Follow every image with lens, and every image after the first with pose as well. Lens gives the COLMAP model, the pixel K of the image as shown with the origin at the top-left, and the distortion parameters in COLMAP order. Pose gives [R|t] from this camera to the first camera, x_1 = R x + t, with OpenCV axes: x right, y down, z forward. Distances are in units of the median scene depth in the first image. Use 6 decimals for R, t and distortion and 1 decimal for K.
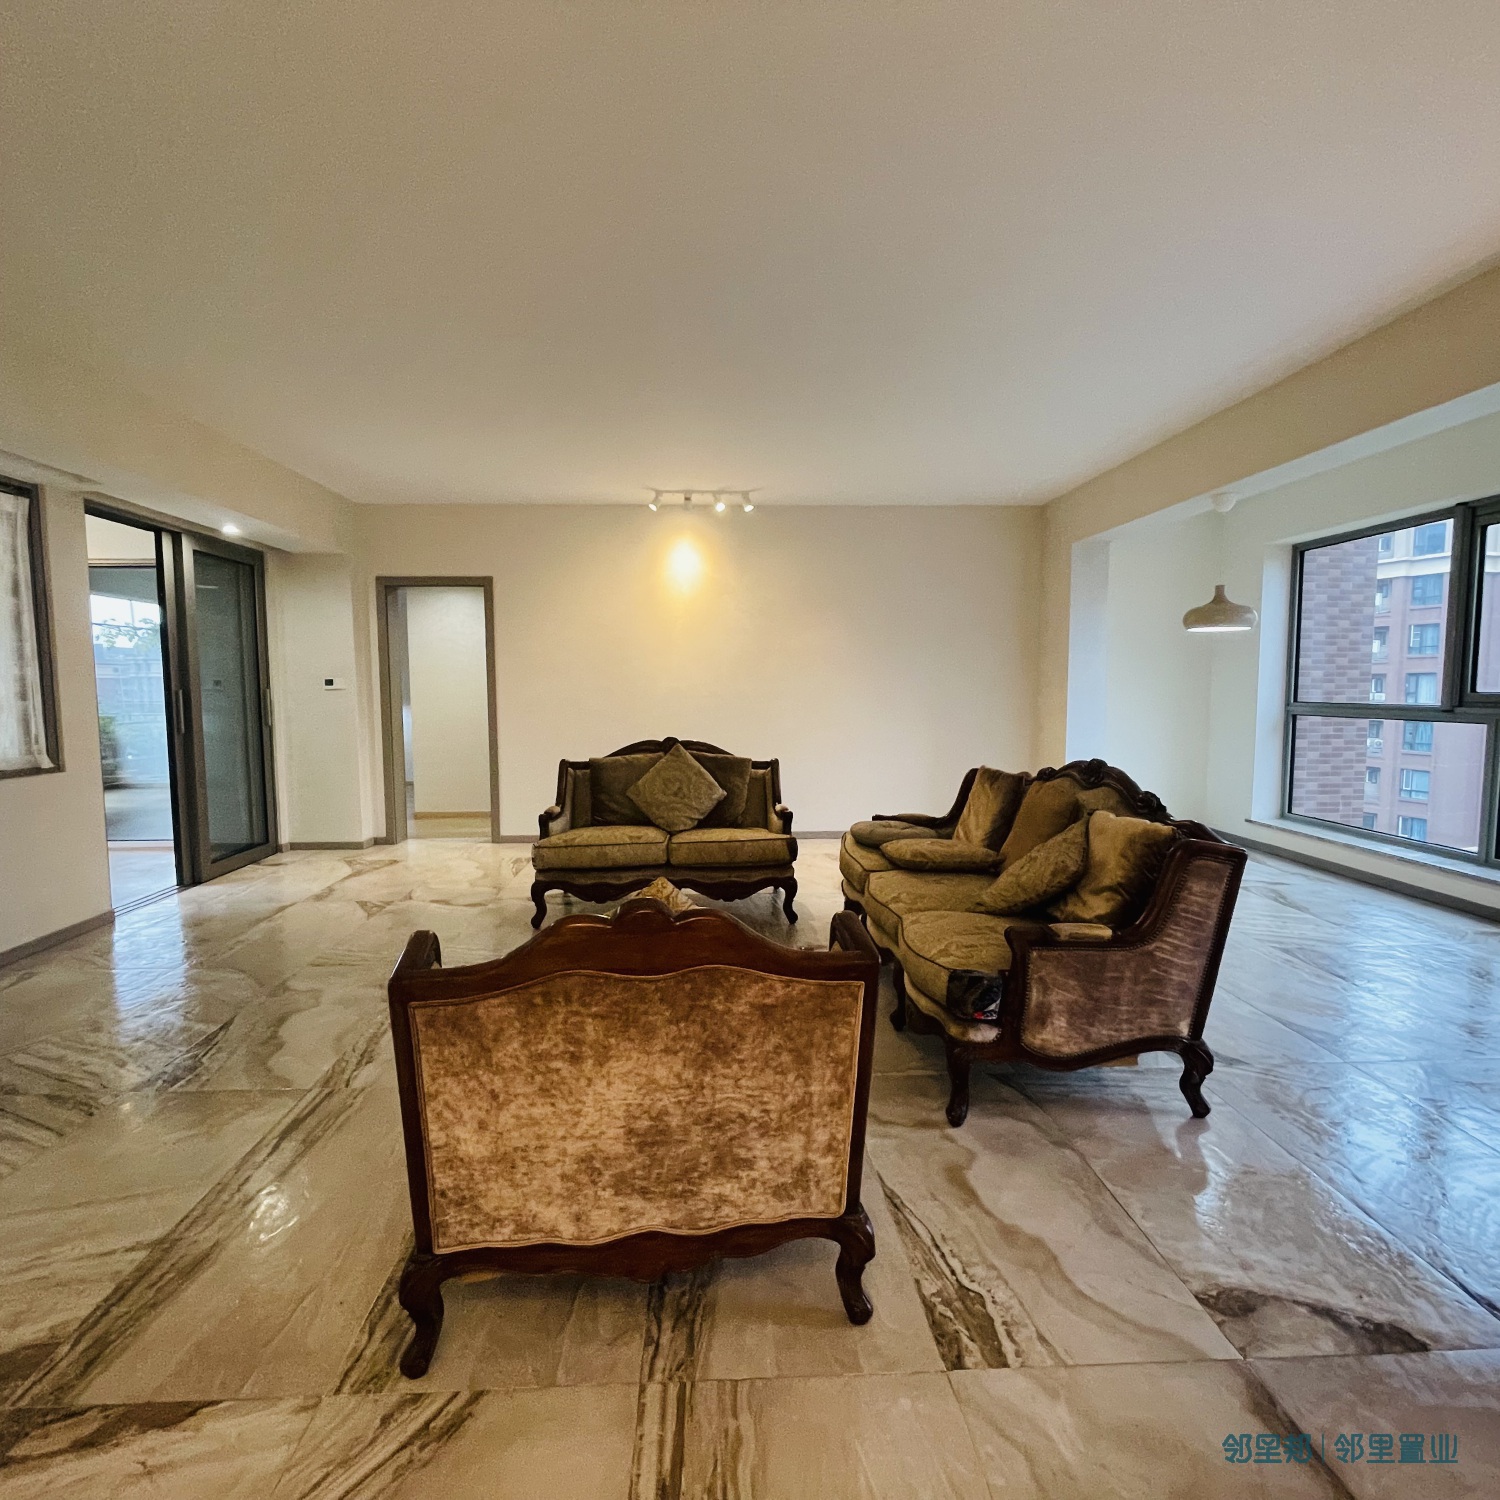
lens RADIAL K [[807.5, 0, 746.6], [0, 807.5, 746.8], [0, 0, 1]] dist [-0.008242, 0.004615]
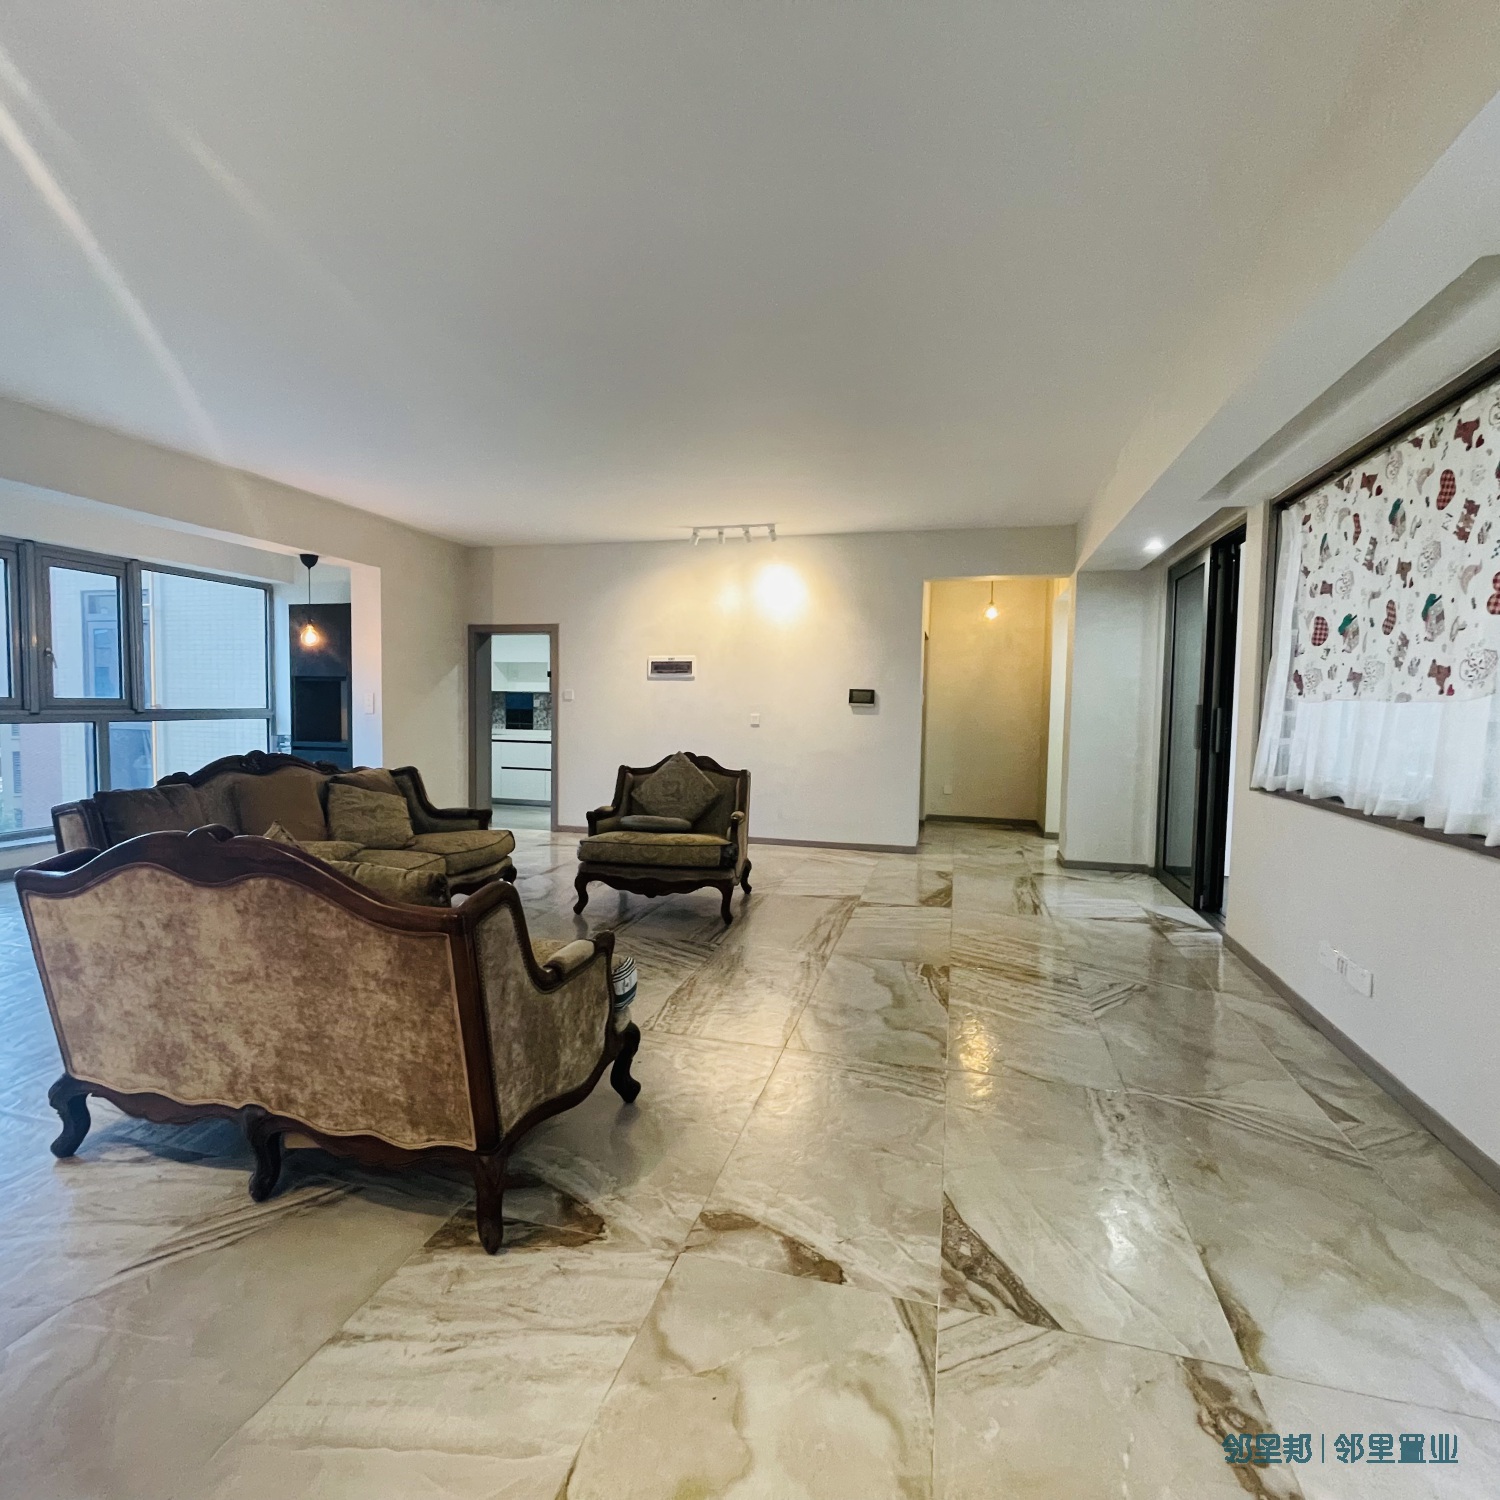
lens RADIAL K [[807.5, 0, 735.1], [0, 807.5, 749.4], [0, 0, 1]] dist [-0.008242, 0.004615]
pose [[-0.951461, -0.026523, 0.306624, -0.461975], [0.015640, 0.990826, 0.134238, -0.101089], [-0.307372, 0.132518, -0.942317, 1.373447]]
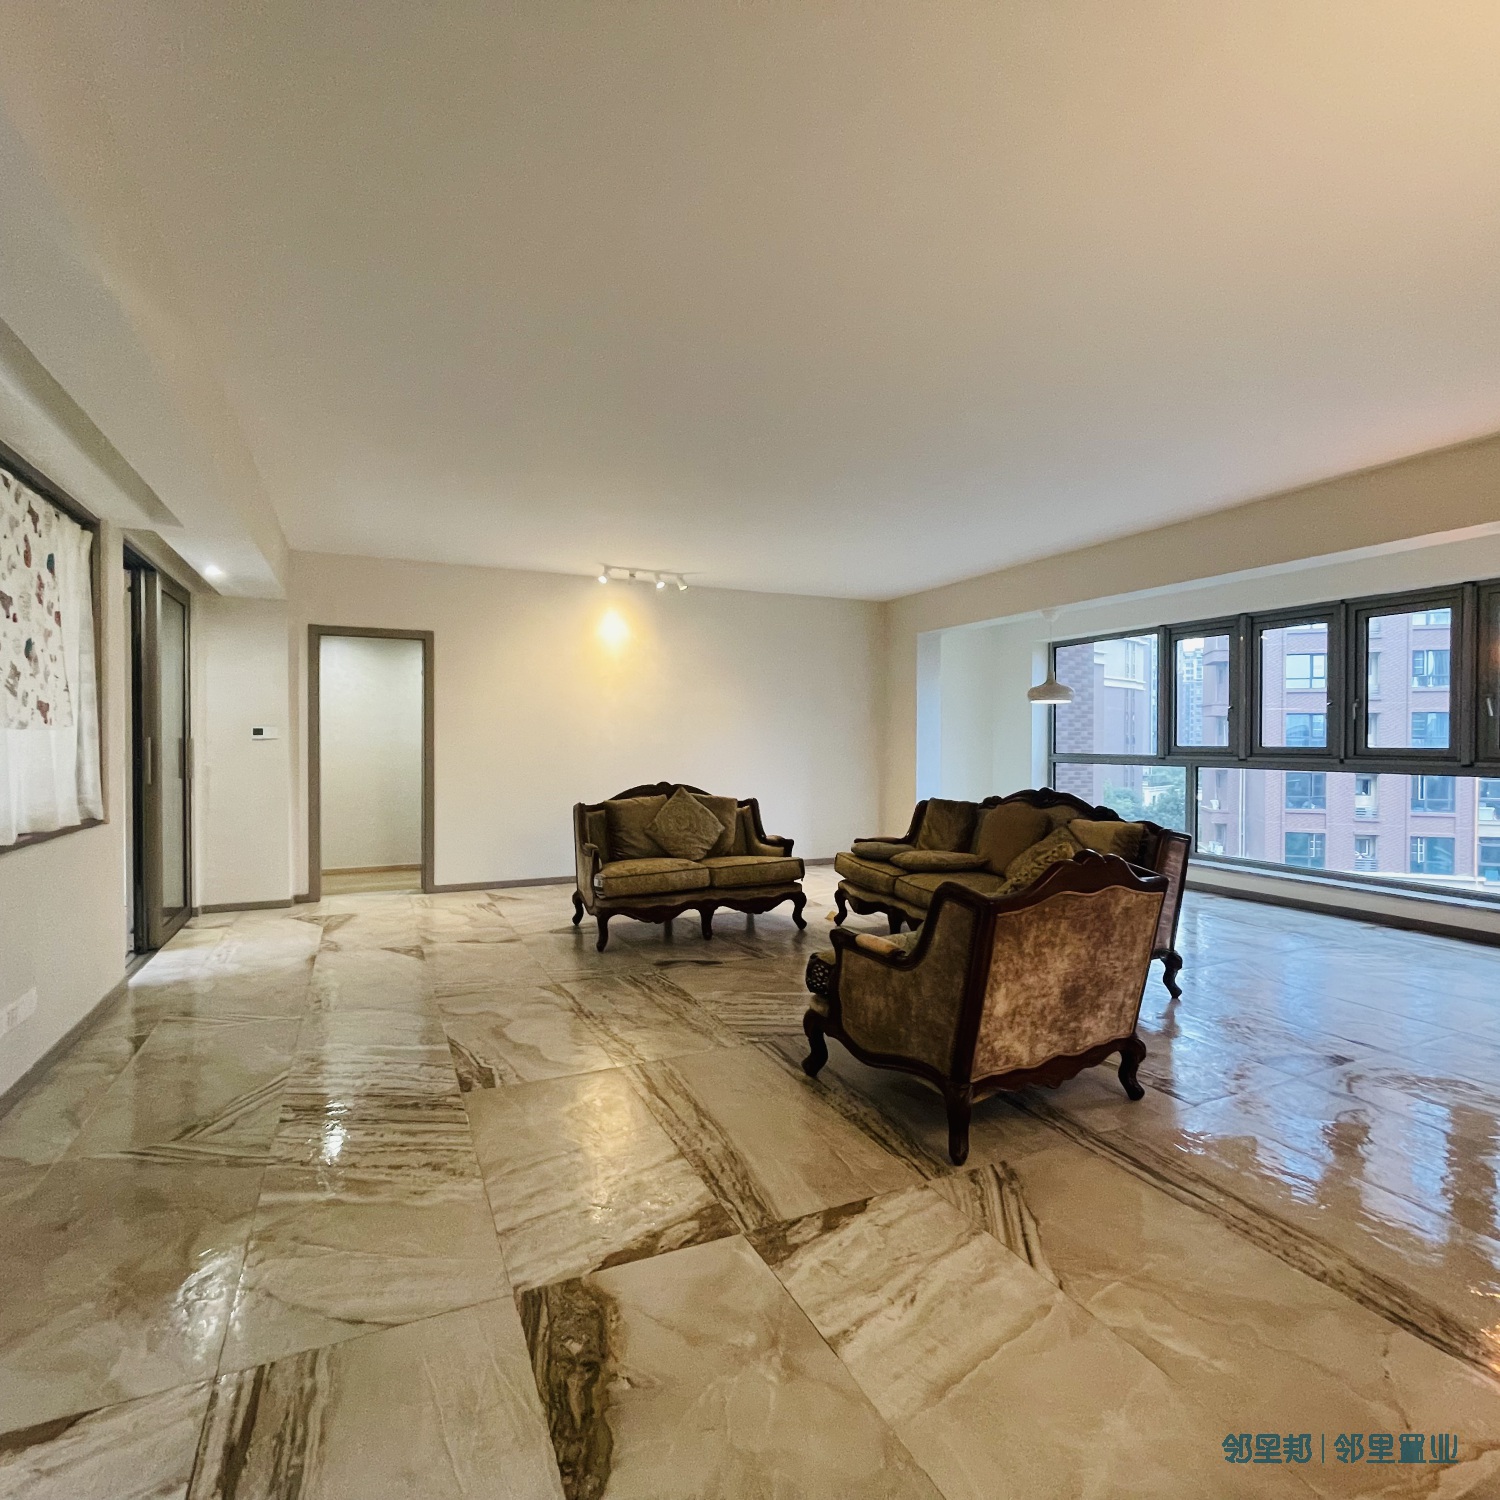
lens RADIAL K [[807.5, 0, 736.6], [0, 807.5, 745.7], [0, 0, 1]] dist [-0.008242, 0.004615]
pose [[0.926495, 0.004754, 0.376277, -0.461297], [0.022612, 0.997410, -0.068279, 0.018459], [-0.375627, 0.071768, 0.923988, -0.117590]]
